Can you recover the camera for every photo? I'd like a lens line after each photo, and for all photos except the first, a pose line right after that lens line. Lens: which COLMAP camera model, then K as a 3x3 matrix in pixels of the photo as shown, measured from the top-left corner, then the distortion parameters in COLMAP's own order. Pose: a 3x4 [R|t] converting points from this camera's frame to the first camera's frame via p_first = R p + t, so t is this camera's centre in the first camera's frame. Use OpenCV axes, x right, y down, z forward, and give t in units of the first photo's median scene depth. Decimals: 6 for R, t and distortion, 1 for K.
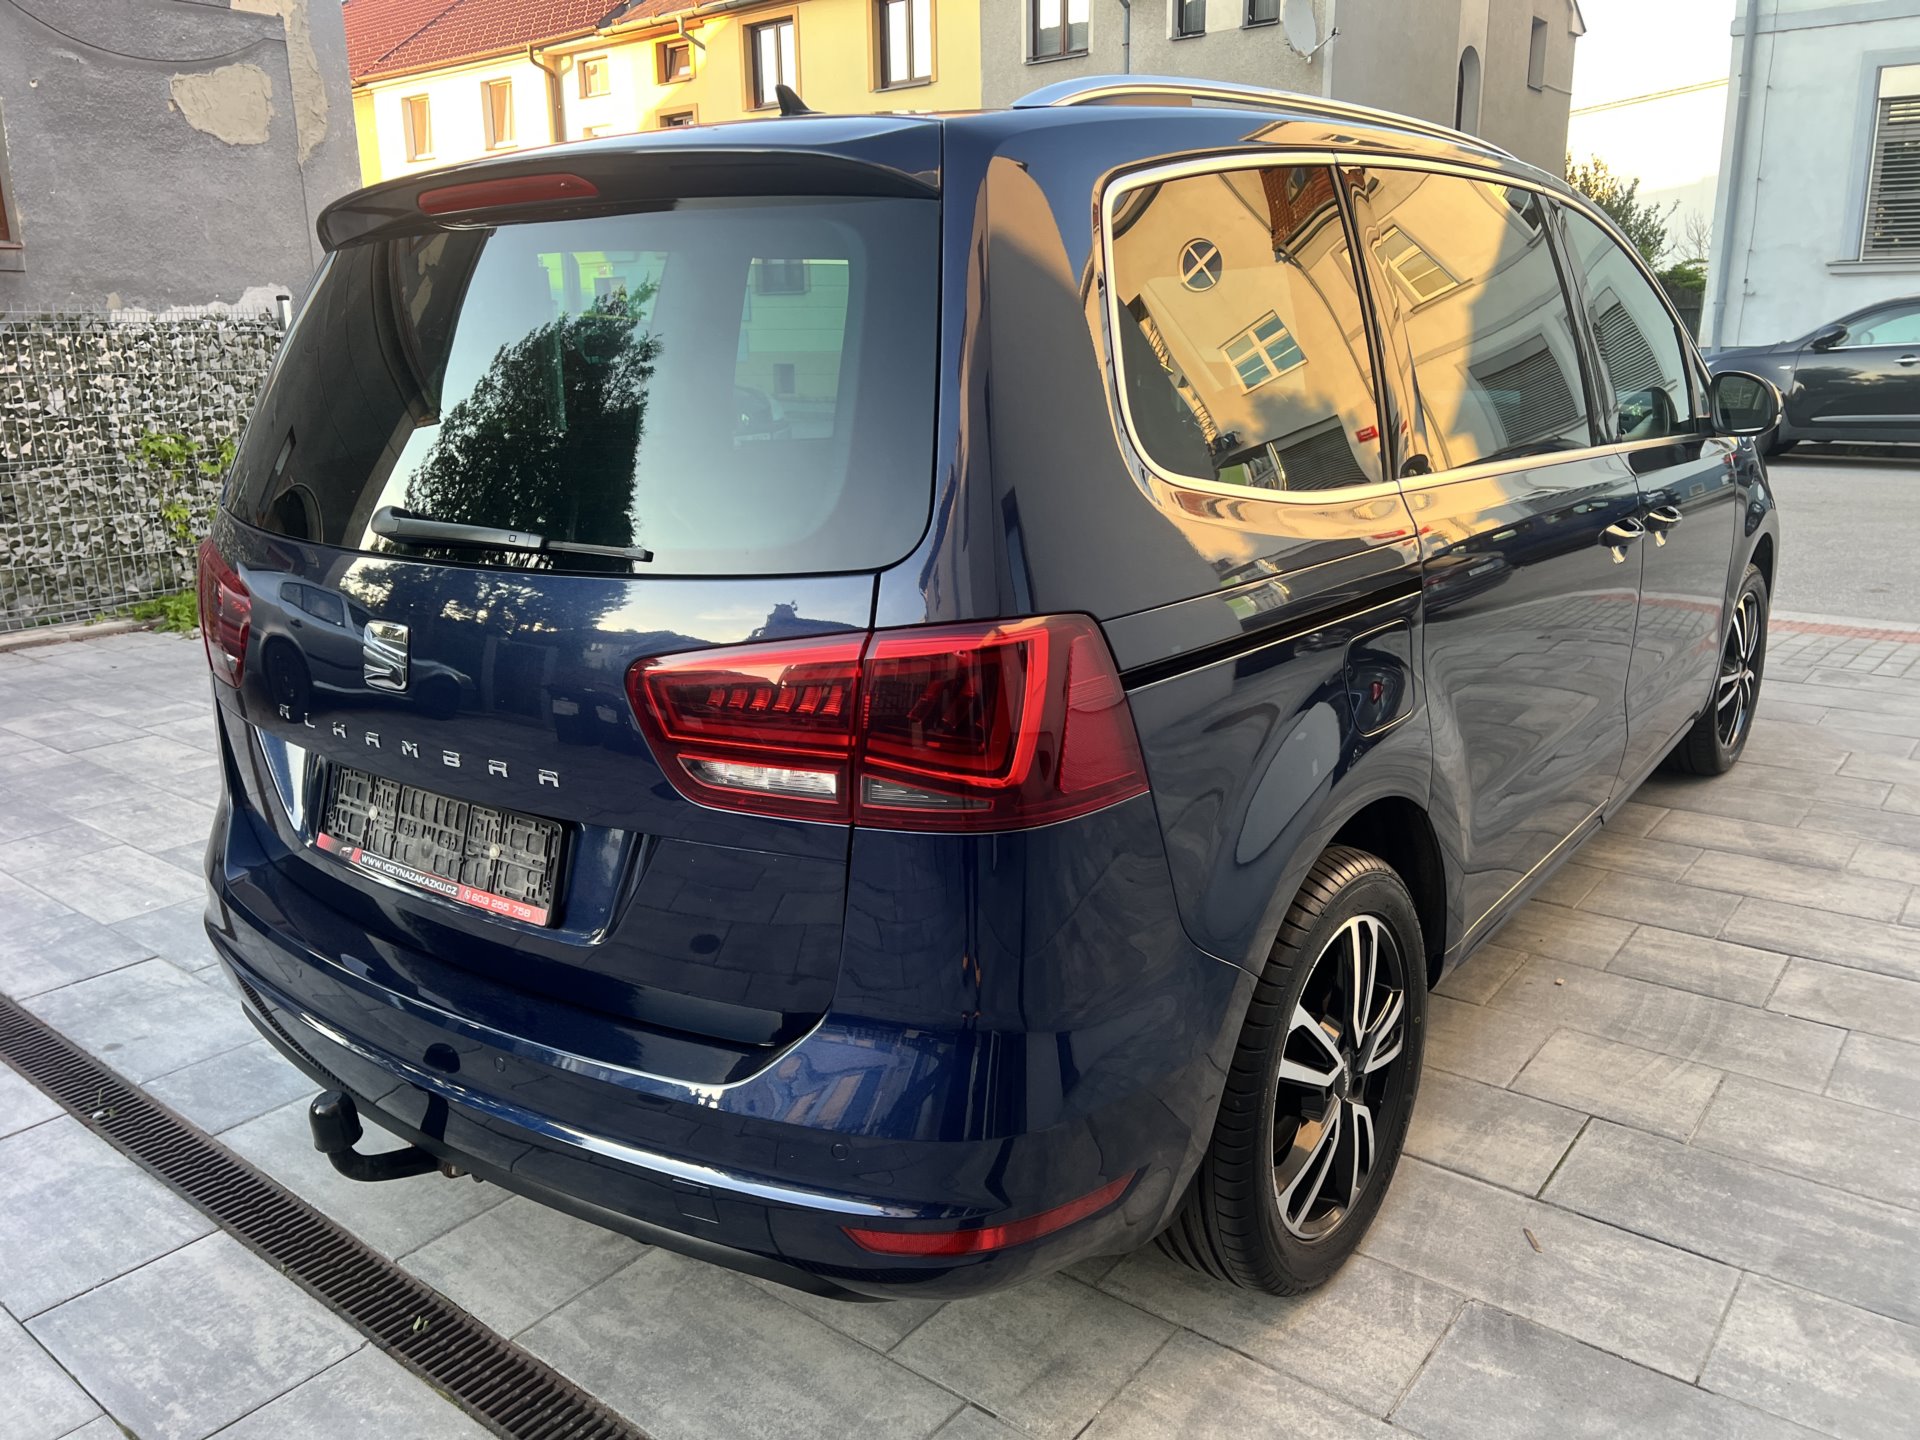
lens RADIAL K [[1440.2, 0, 951.6], [0, 1440.2, 713.9], [0, 0, 1]] dist [0.059230, -0.064351]
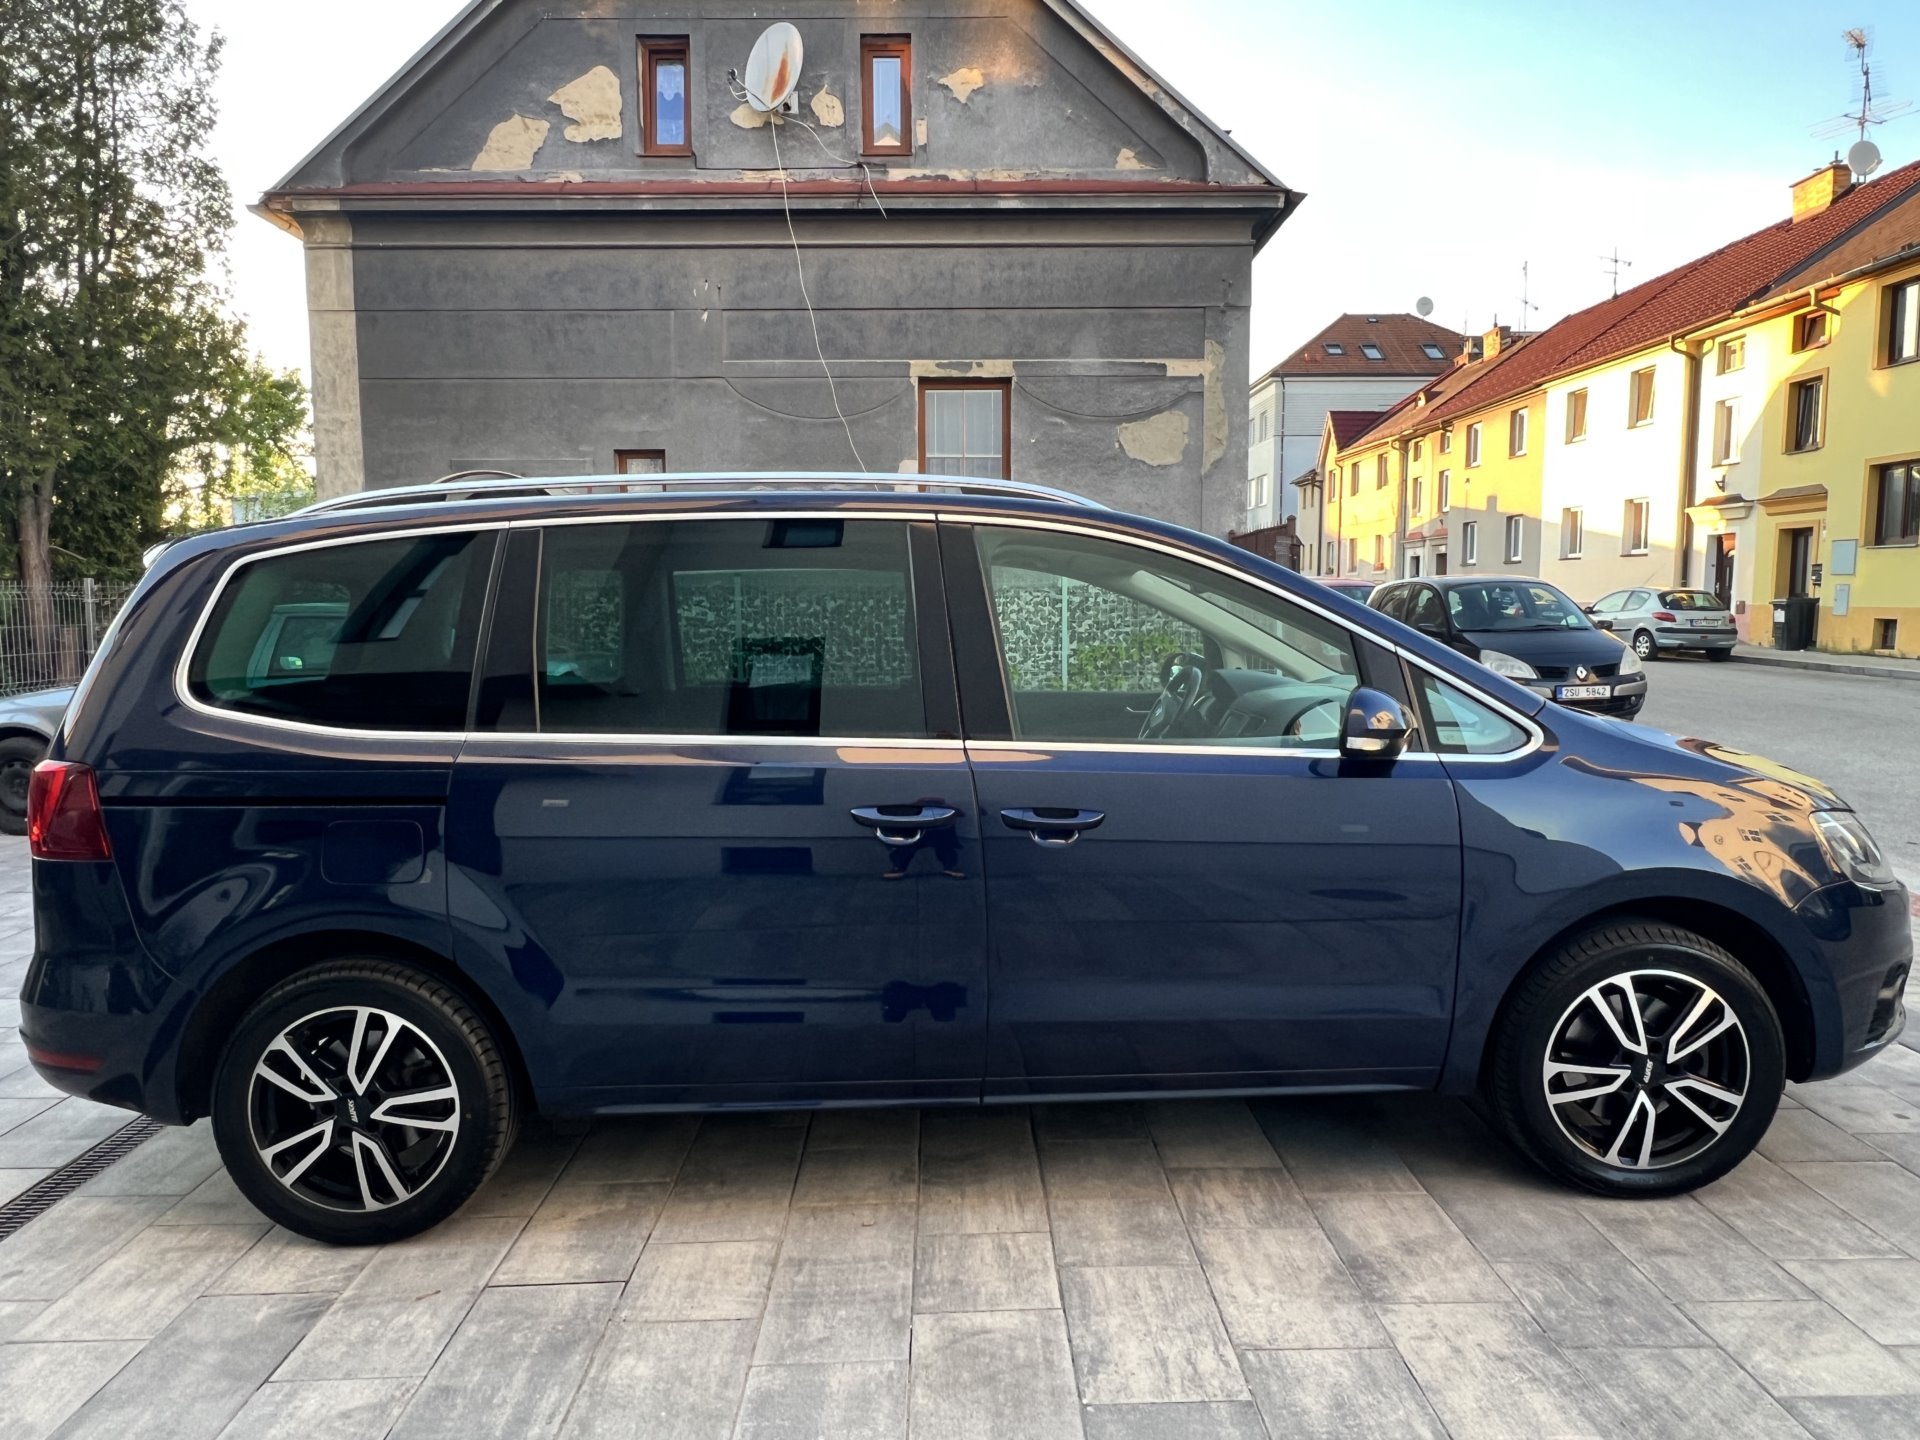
lens RADIAL K [[1244.6, 0, 956.5], [0, 1244.6, 716.4], [0, 0, 1]] dist [0.003182, -0.006348]
pose [[0.626899, 0.087409, -0.774182, 0.455266], [-0.200506, 0.978317, -0.051904, -0.058970], [0.752858, 0.187767, 0.630832, 0.160544]]
